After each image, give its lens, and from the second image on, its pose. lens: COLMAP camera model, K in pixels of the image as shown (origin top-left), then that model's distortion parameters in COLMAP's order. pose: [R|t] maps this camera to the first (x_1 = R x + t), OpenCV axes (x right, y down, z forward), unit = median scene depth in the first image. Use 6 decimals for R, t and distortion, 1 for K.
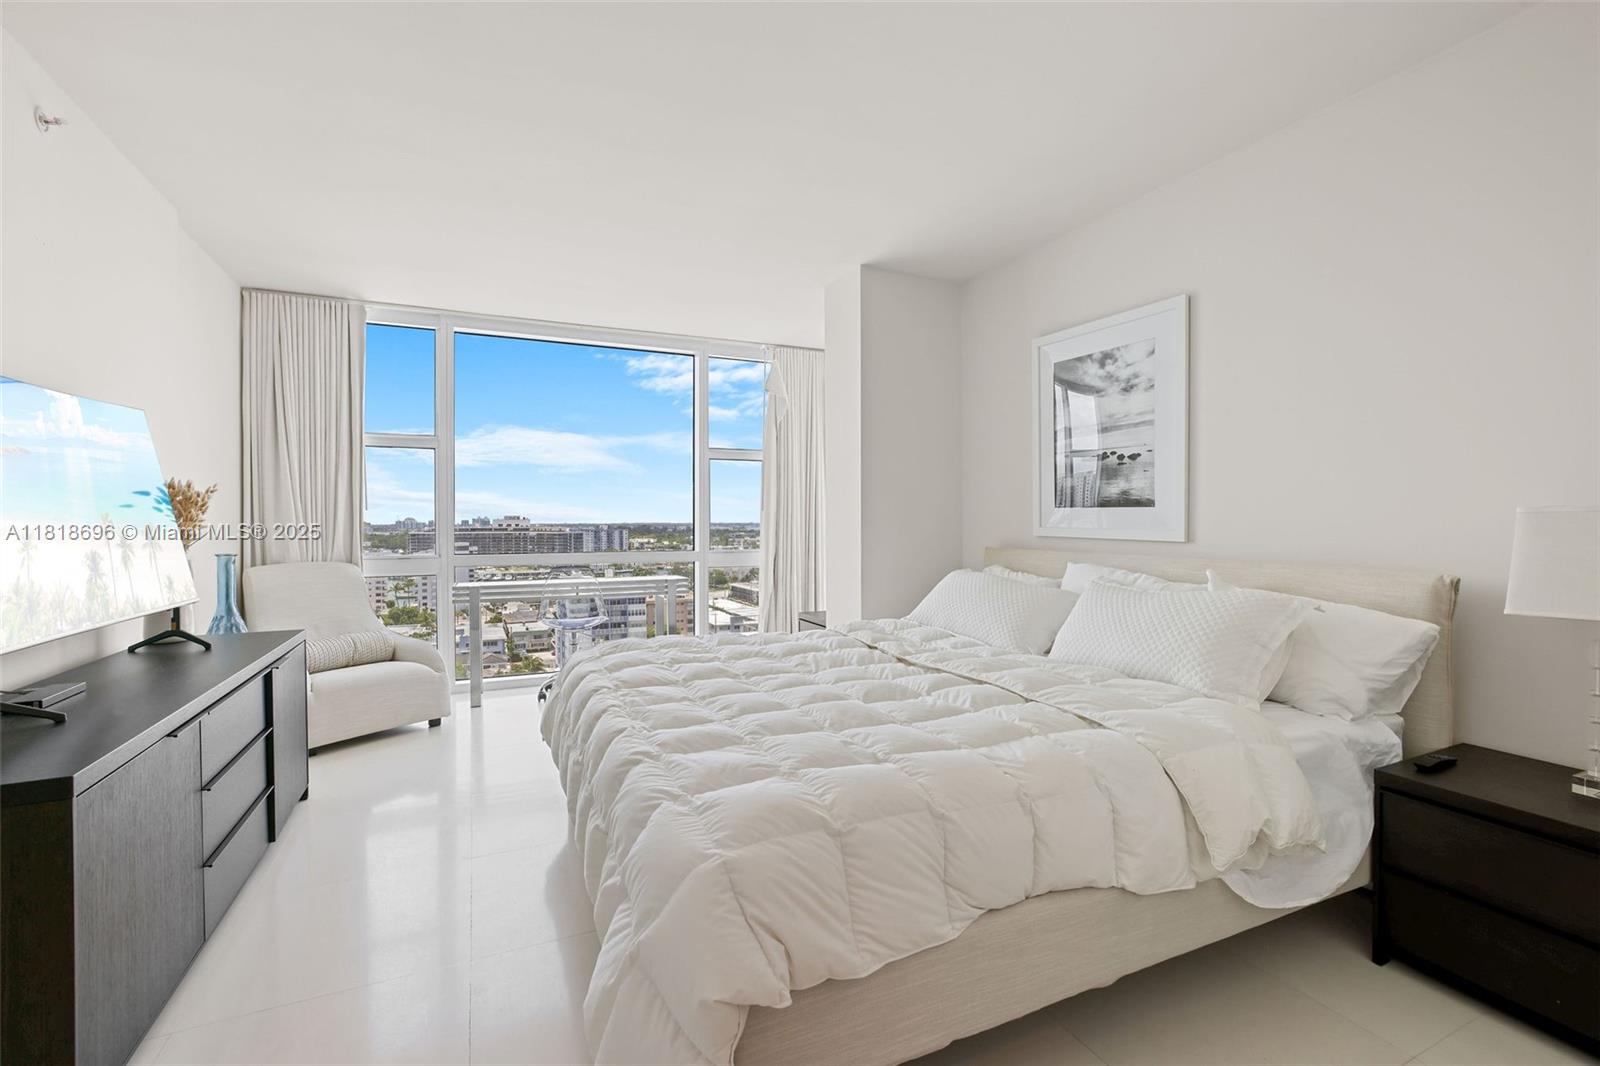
lens RADIAL K [[708.2, 0, 800.0], [0, 708.2, 533.0], [0, 0, 1]] dist [-0.027008, 0.000310]
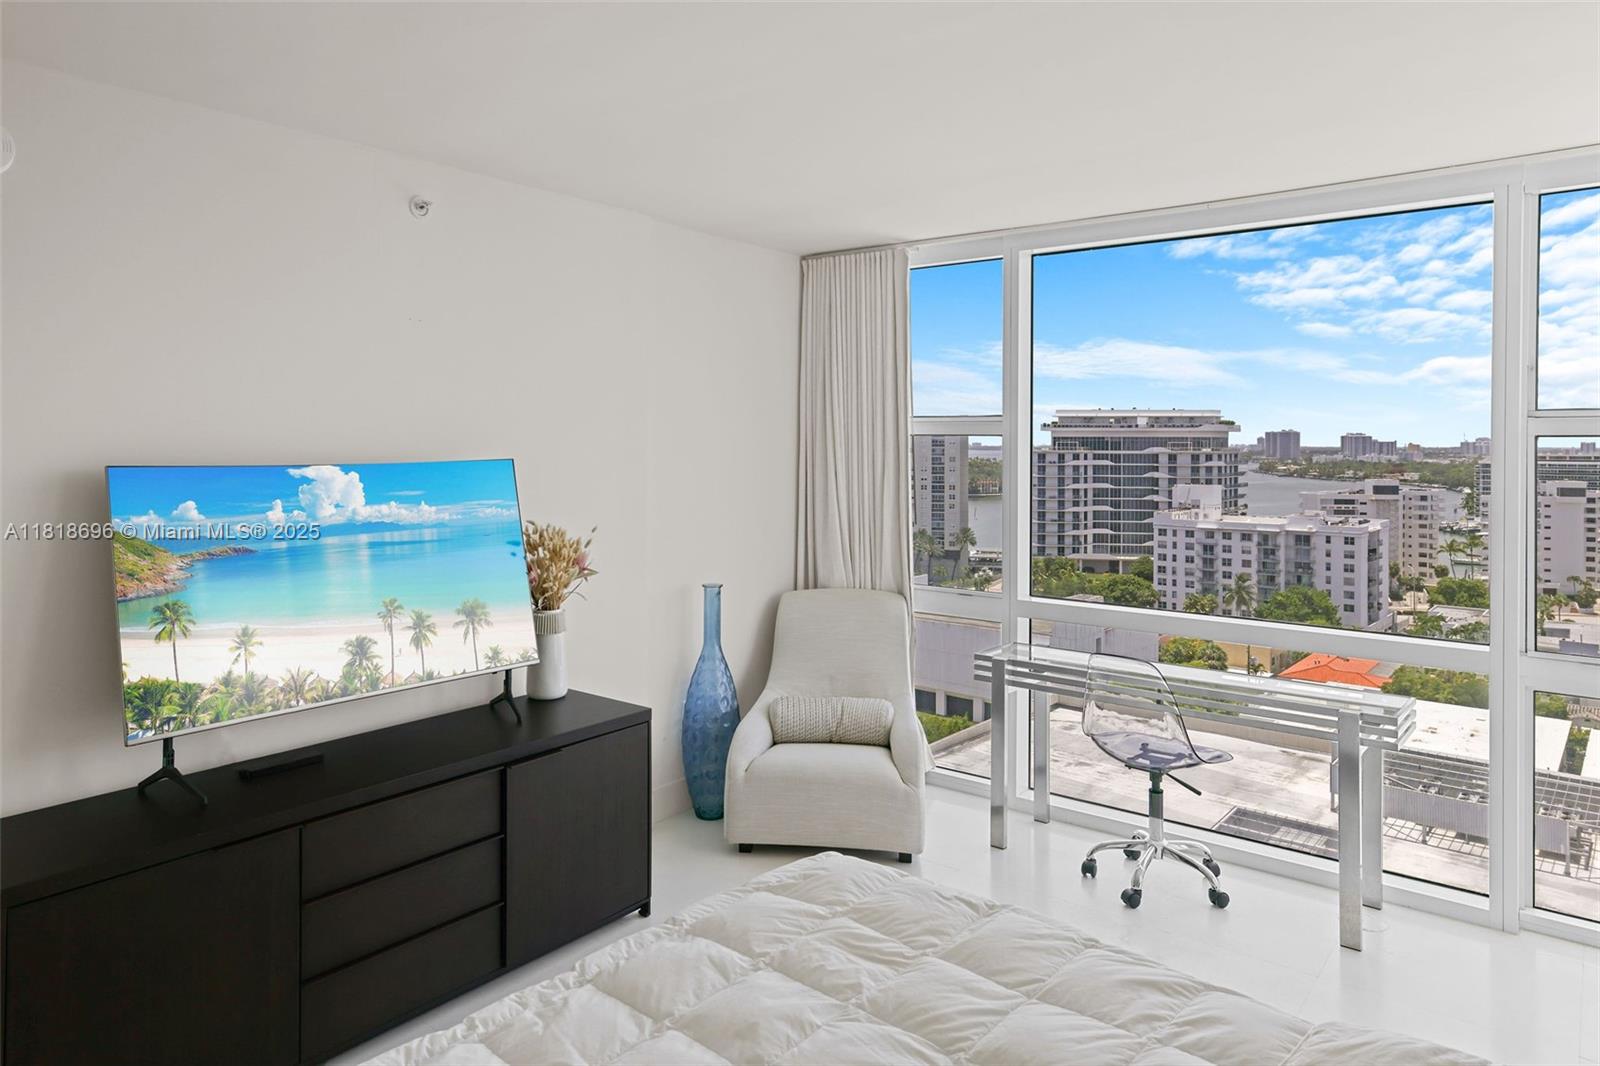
lens RADIAL K [[1030.8, 0, 772.6], [0, 1030.8, 427.4], [0, 0, 1]] dist [0.003711, 0.004617]
pose [[0.431036, -0.005965, -0.902315, 0.396134], [-0.018509, 0.999709, -0.015450, -0.153727], [0.902145, 0.023360, 0.430800, 0.529367]]
